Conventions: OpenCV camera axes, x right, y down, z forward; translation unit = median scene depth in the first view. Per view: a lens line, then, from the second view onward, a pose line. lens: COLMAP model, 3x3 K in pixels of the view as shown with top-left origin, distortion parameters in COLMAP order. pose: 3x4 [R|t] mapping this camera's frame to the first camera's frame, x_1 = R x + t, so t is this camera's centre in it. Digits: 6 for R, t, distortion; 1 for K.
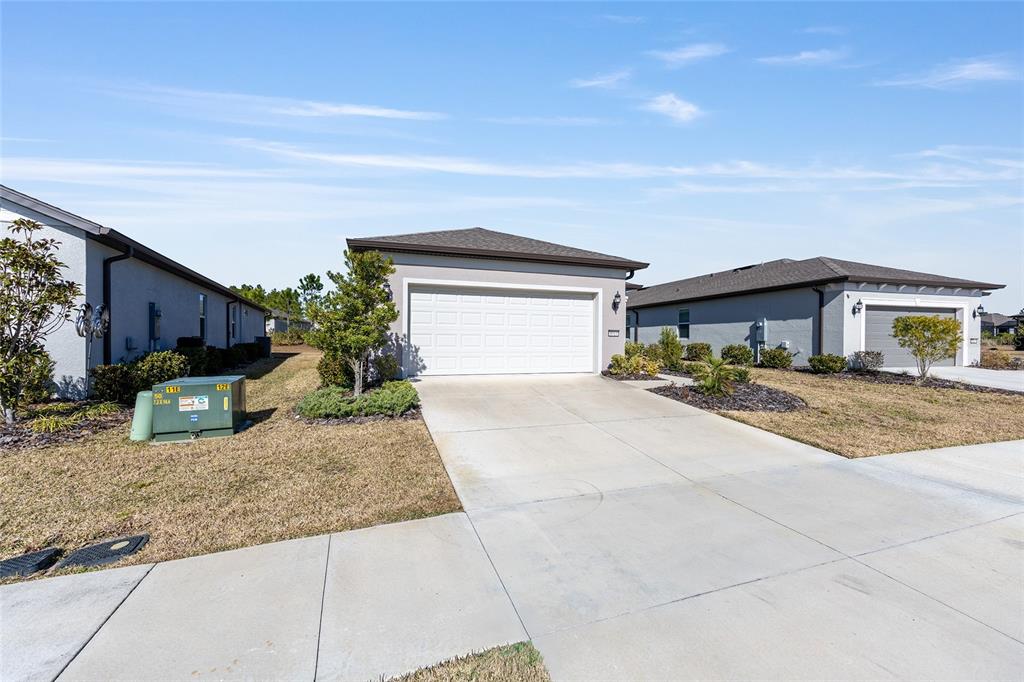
lens RADIAL K [[431.2, 0, 515.7], [0, 431.2, 343.7], [0, 0, 1]] dist [0.001367, 0.000072]
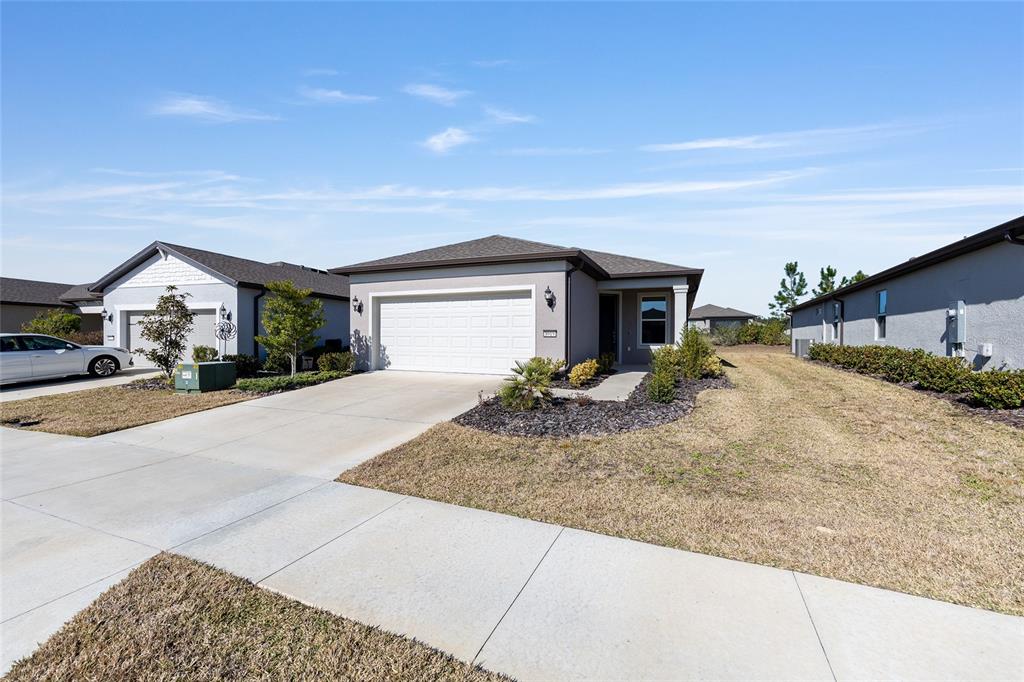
lens RADIAL K [[431.2, 0, 515.7], [0, 431.2, 343.7], [0, 0, 1]] dist [0.001367, 0.000072]
pose [[0.724253, 0.004044, -0.689522, 0.843908], [-0.005083, 0.999987, 0.000527, -0.003481], [0.689515, 0.003123, 0.724264, 0.326727]]
